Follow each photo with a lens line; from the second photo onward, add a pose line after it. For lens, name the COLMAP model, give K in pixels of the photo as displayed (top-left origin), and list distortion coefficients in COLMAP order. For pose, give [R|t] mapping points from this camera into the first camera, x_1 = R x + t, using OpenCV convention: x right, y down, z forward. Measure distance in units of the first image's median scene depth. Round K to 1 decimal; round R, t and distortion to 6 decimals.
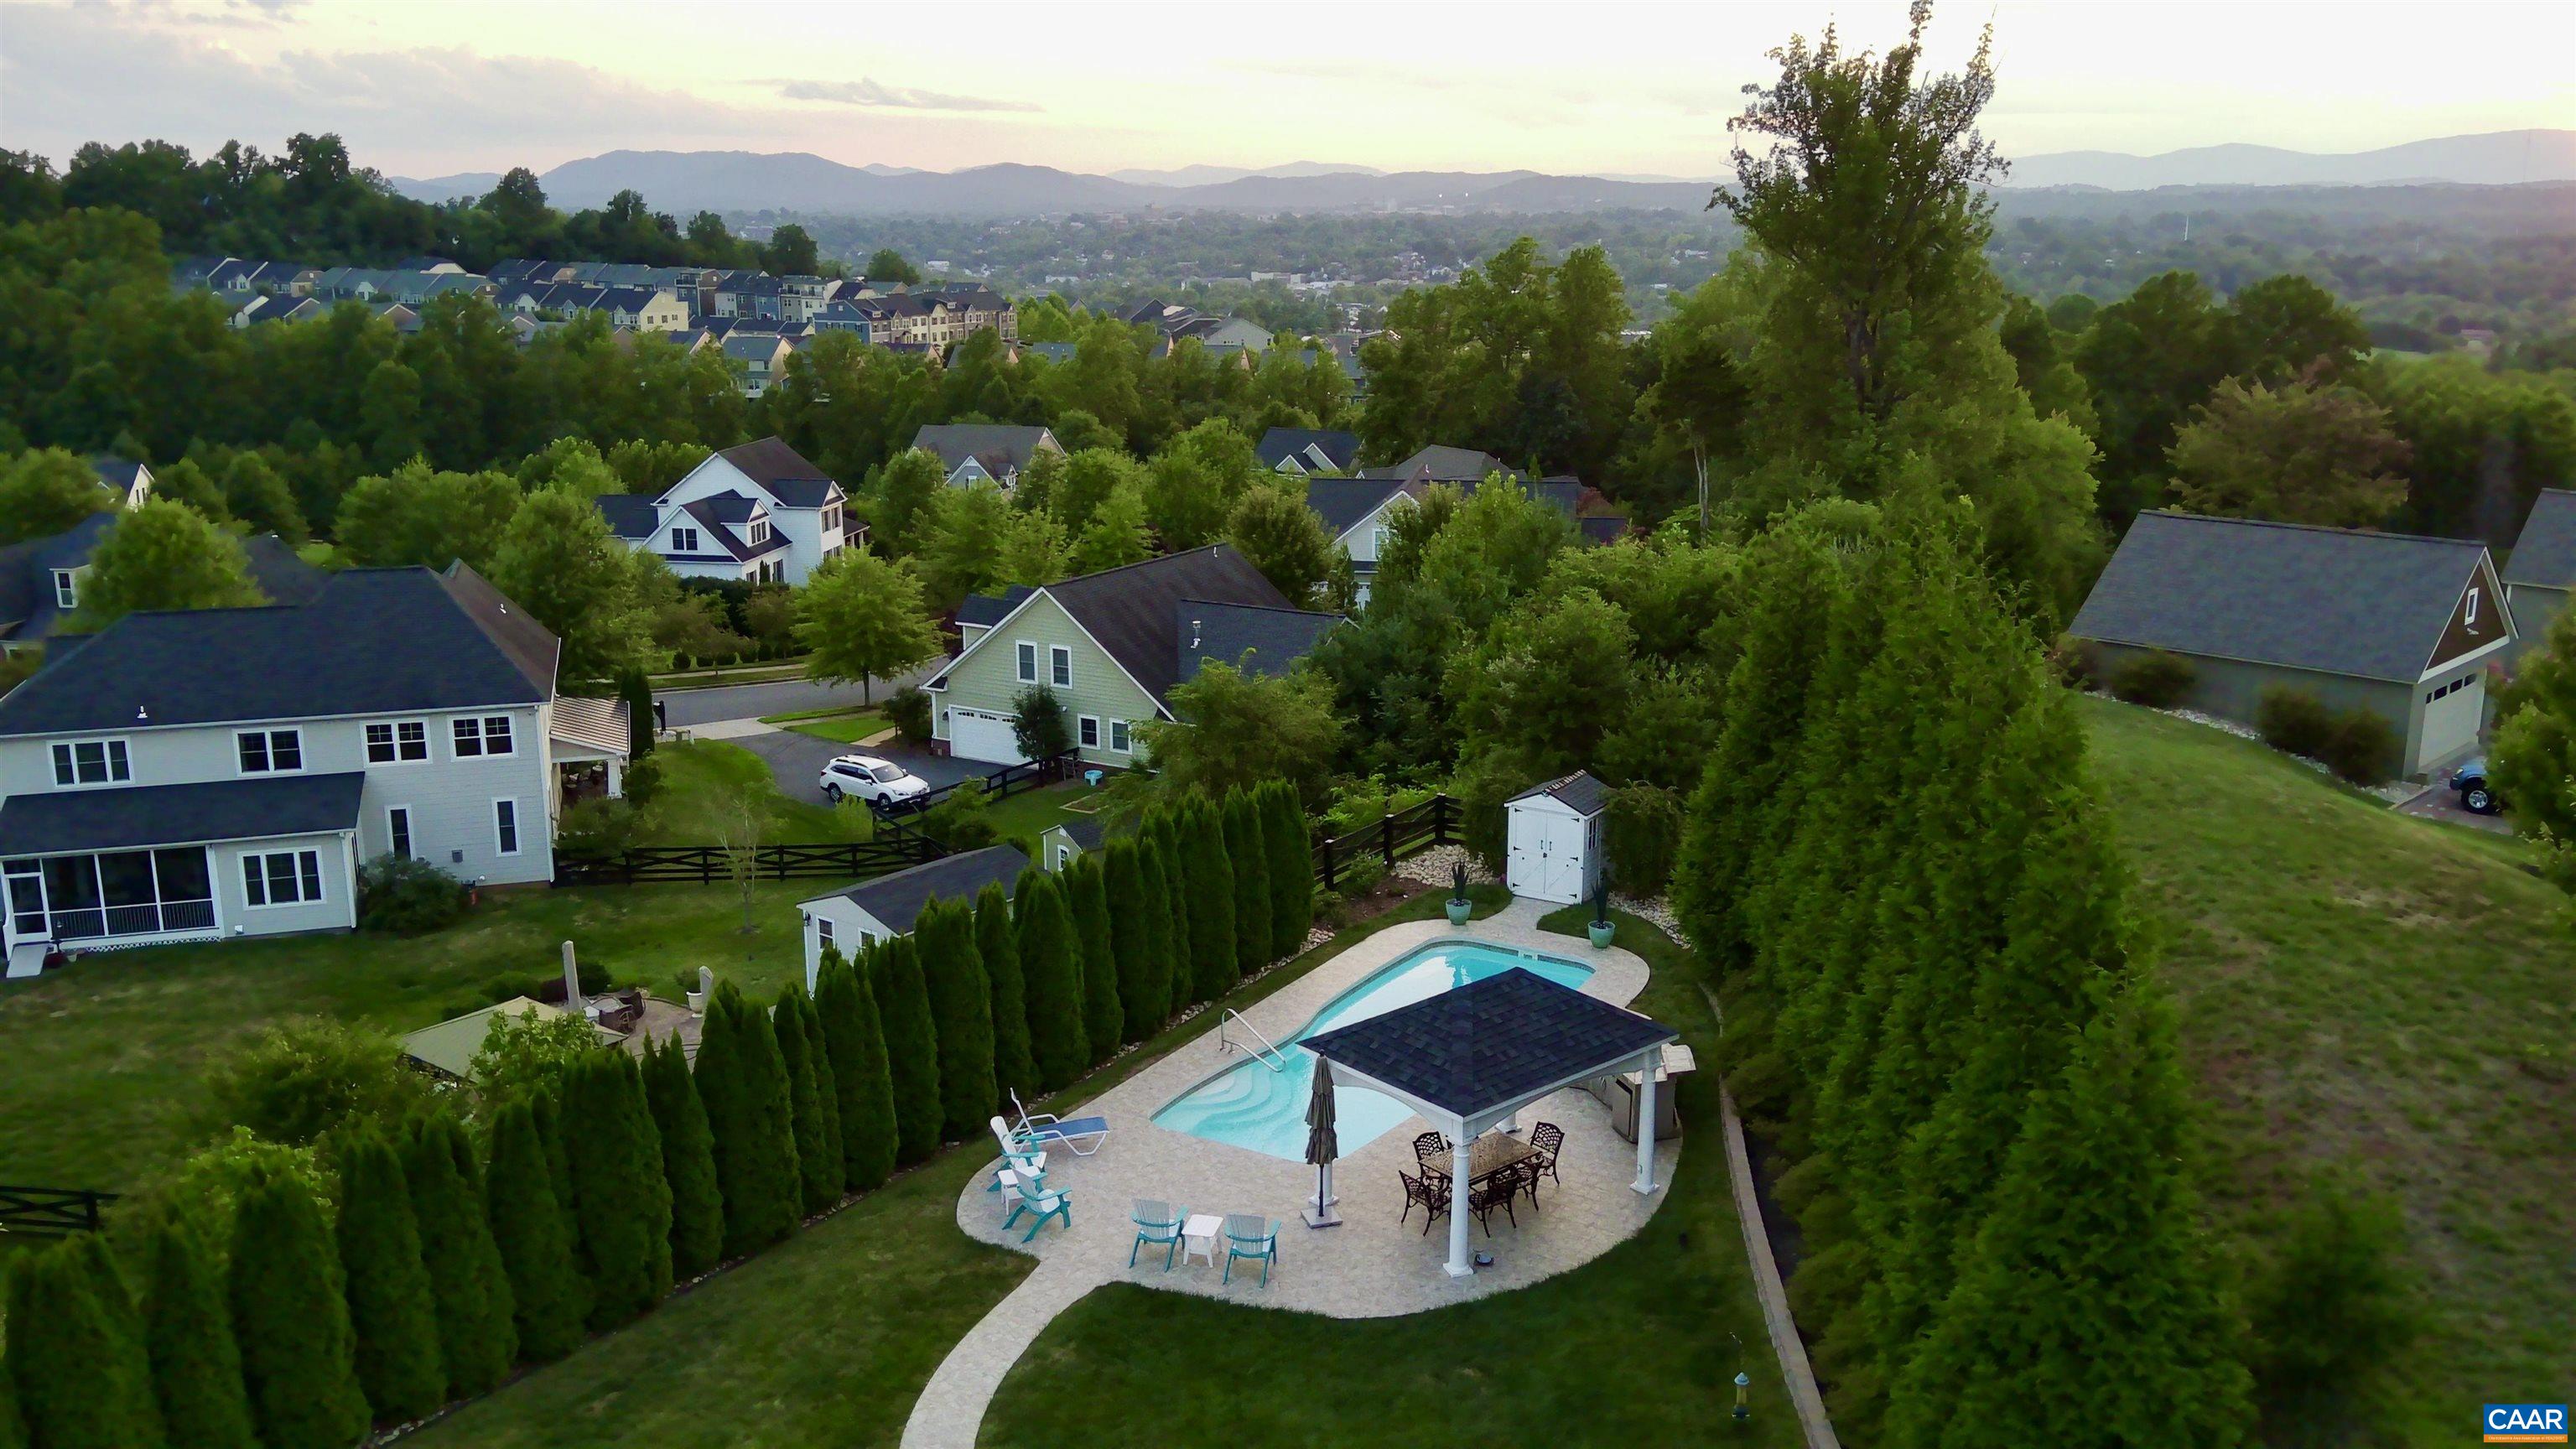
lens RADIAL K [[2130.9, 0, 1288.0], [0, 2130.9, 724.5], [0, 0, 1]] dist [0.131843, -0.228866]
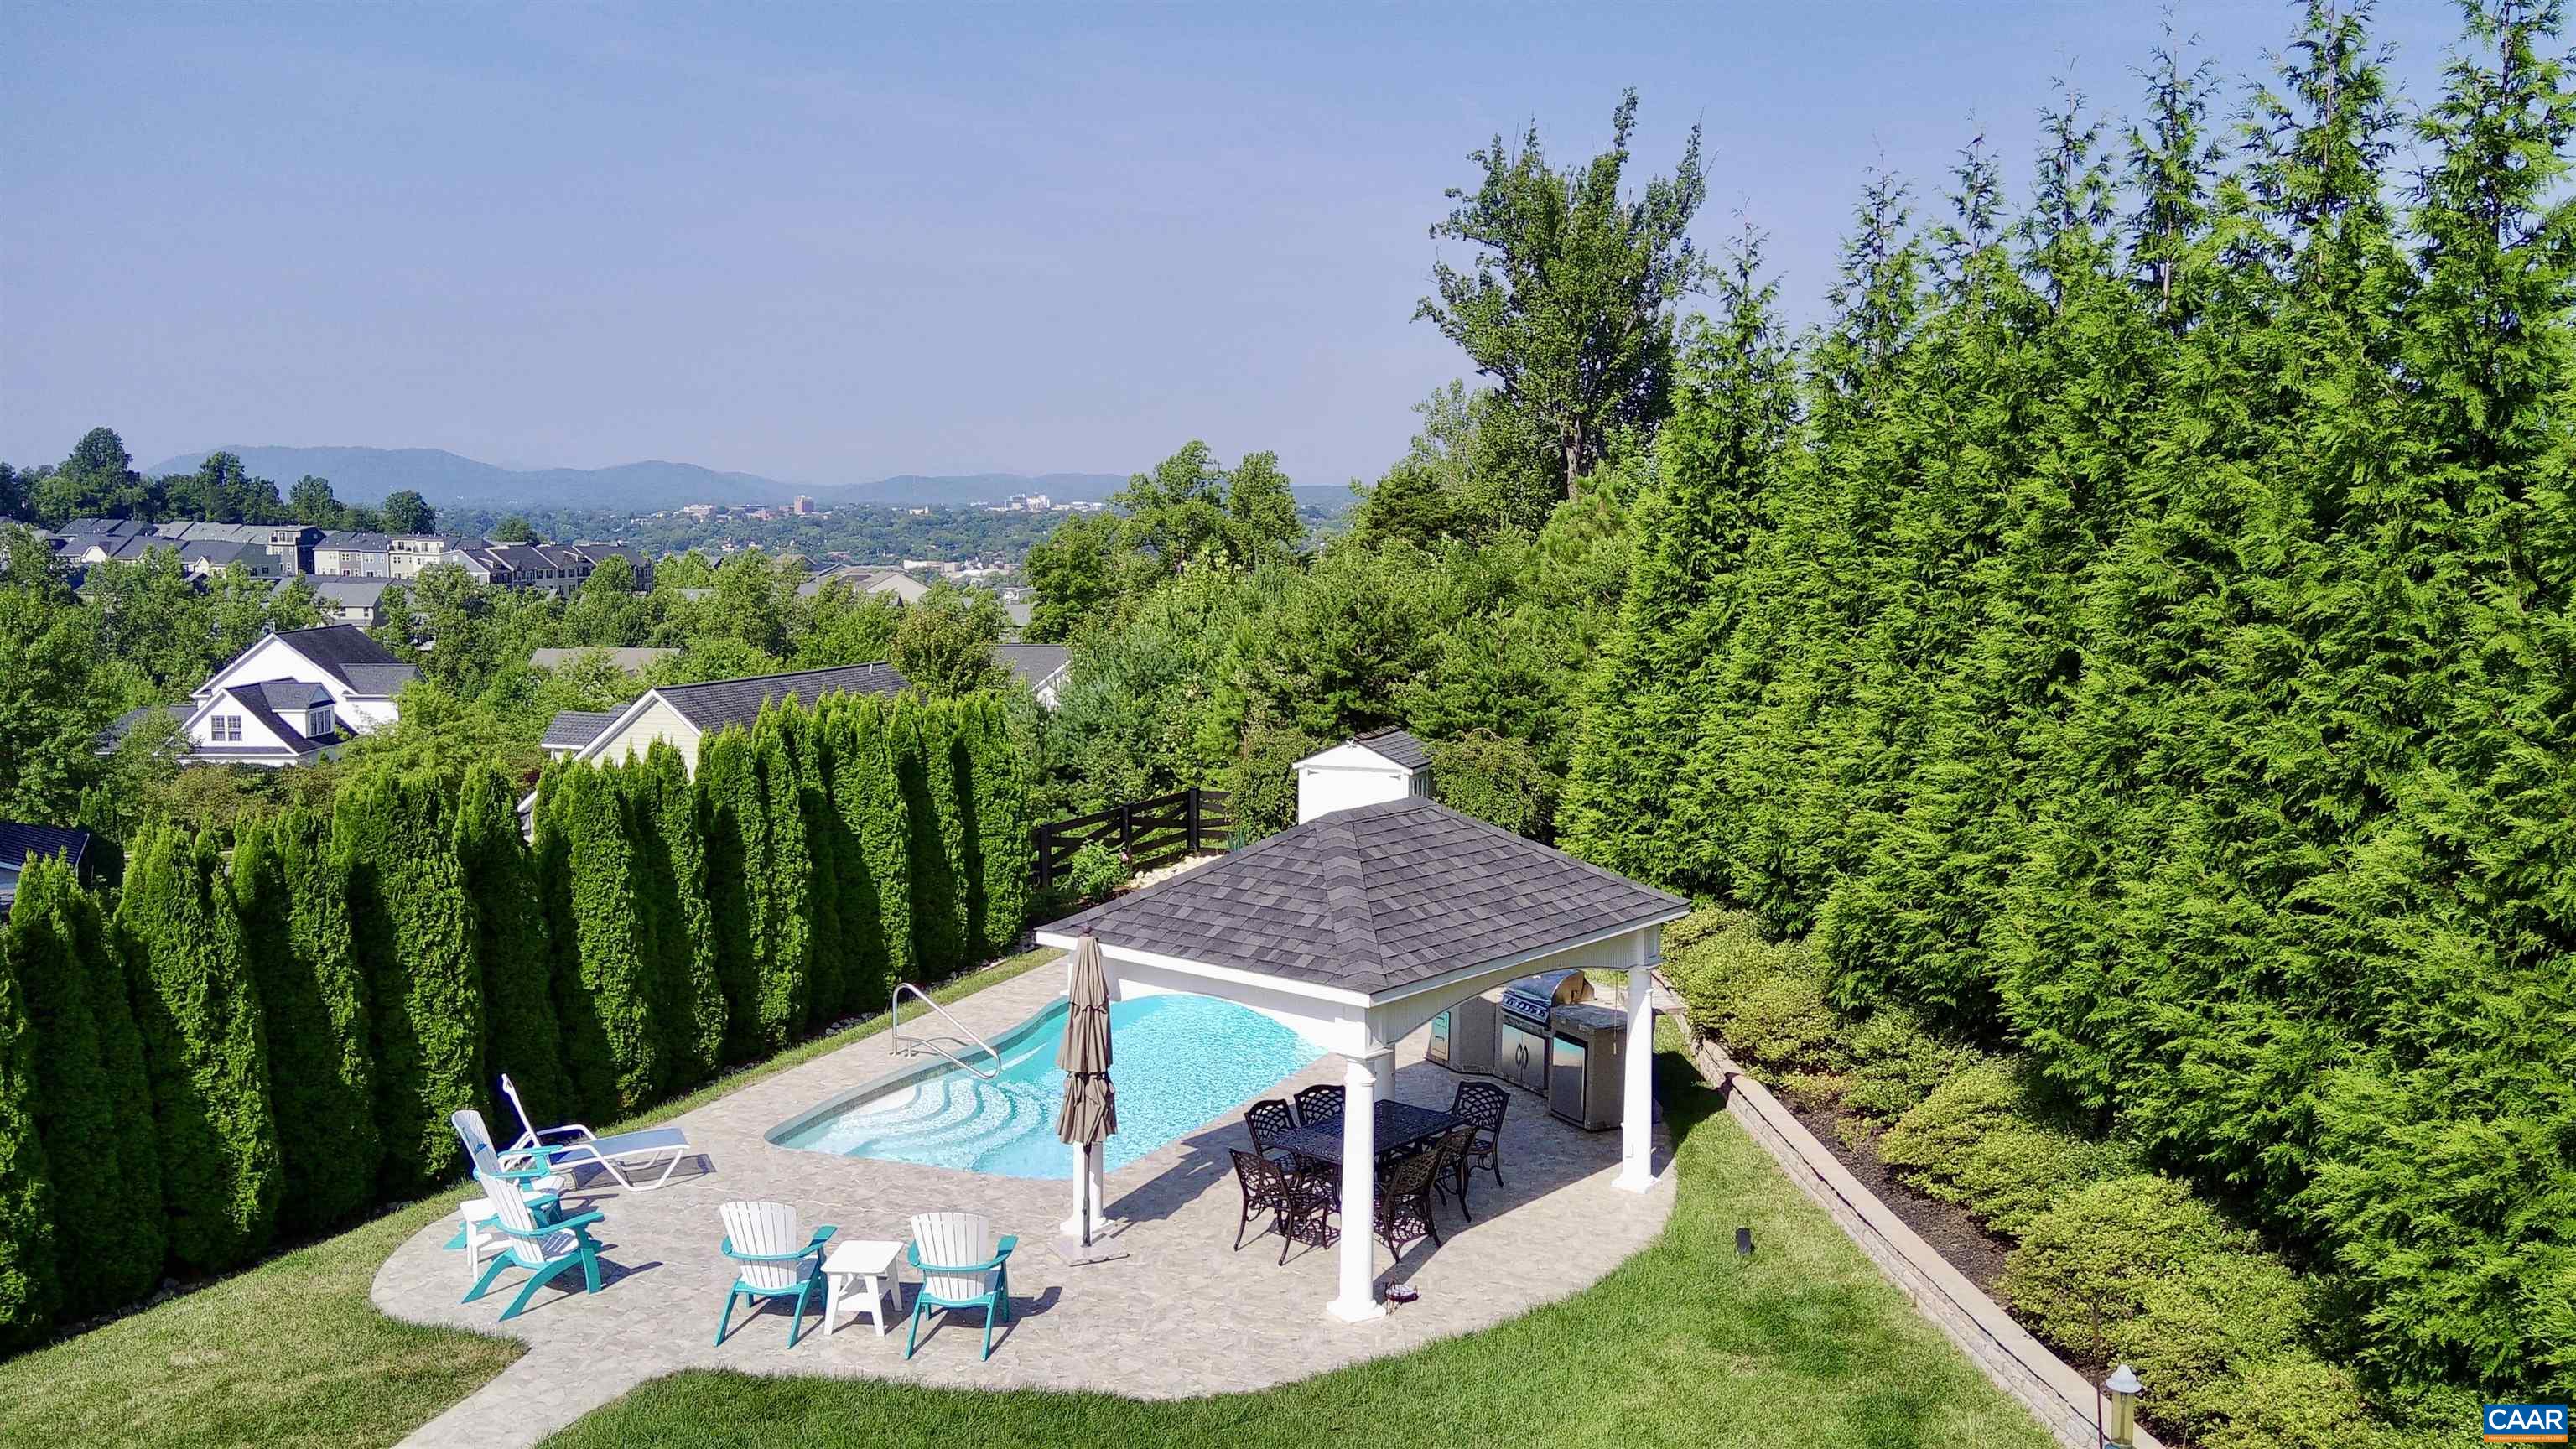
lens RADIAL K [[2130.9, 0, 1288.0], [0, 2130.9, 724.5], [0, 0, 1]] dist [0.131843, -0.228866]
pose [[0.987184, -0.010924, 0.159212, -0.003210], [0.032424, 0.990575, -0.133077, 0.028465], [-0.156258, 0.136533, 0.978234, 0.073027]]
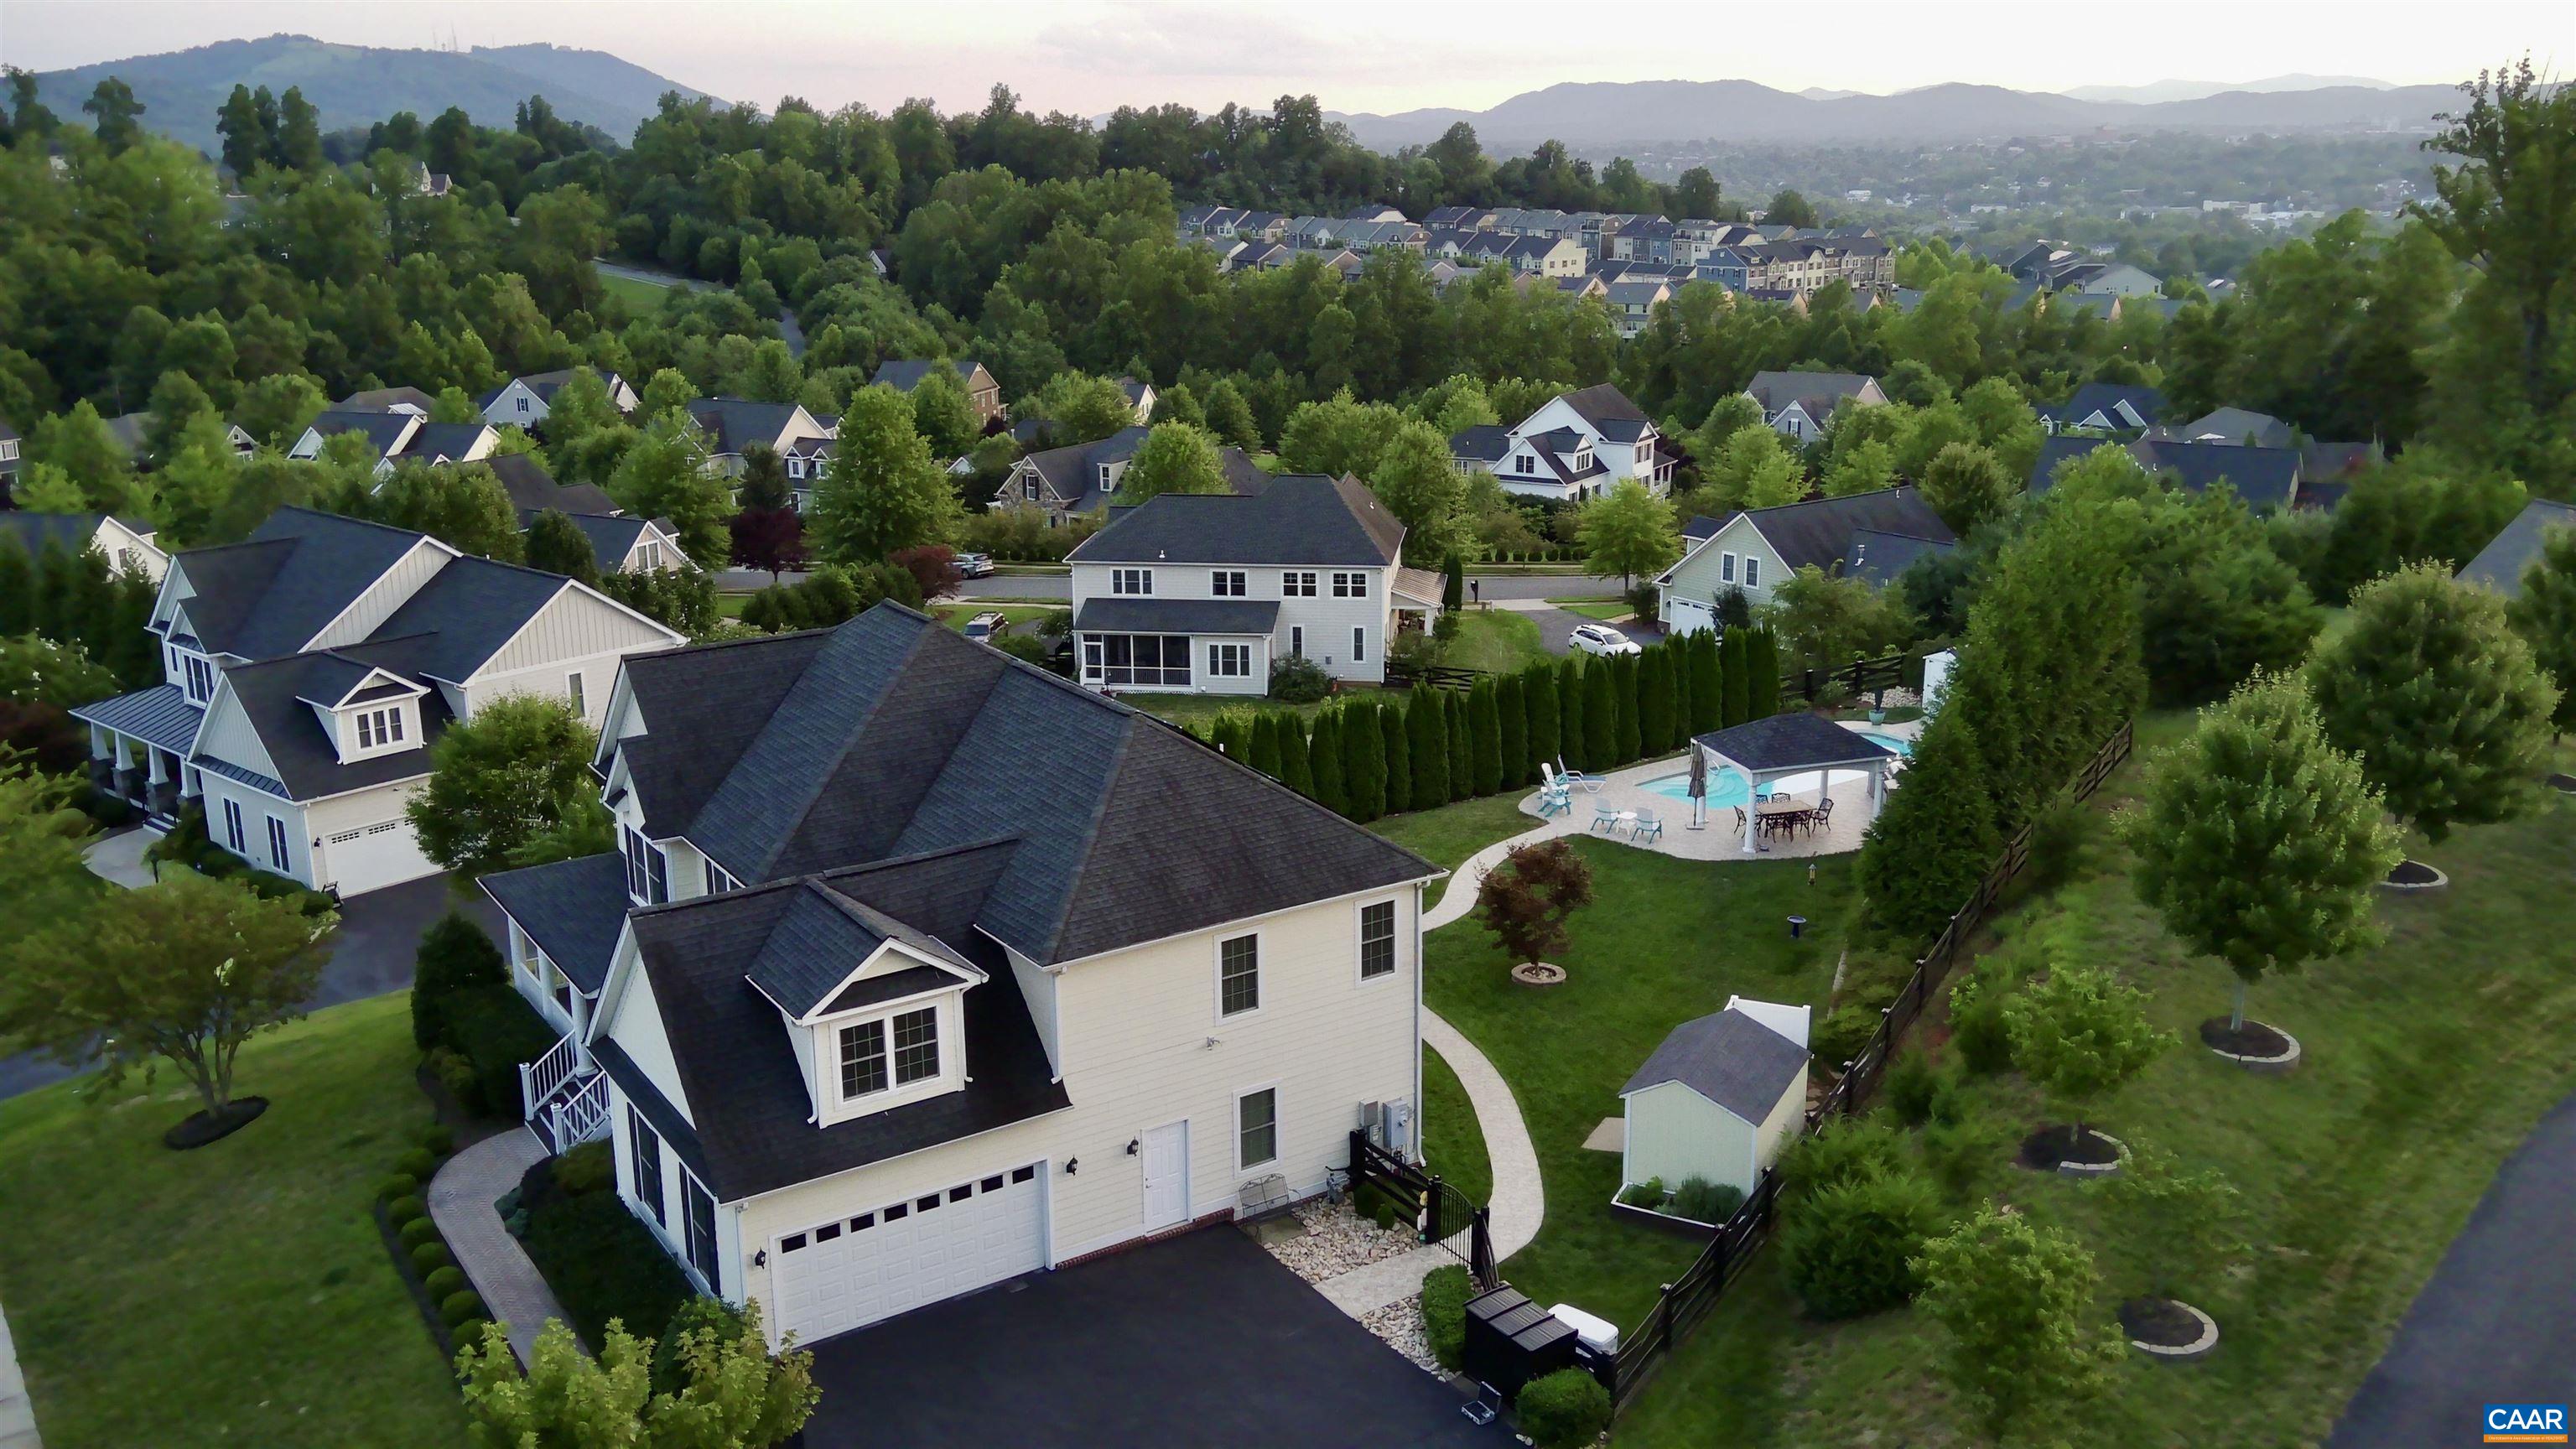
lens RADIAL K [[2130.9, 0, 1288.0], [0, 2130.9, 724.5], [0, 0, 1]] dist [0.131843, -0.228866]
pose [[0.915929, 0.099644, -0.388774, 0.070990], [-0.087183, 0.994956, 0.049612, 0.011839], [0.391756, -0.011547, 0.919997, -0.158763]]
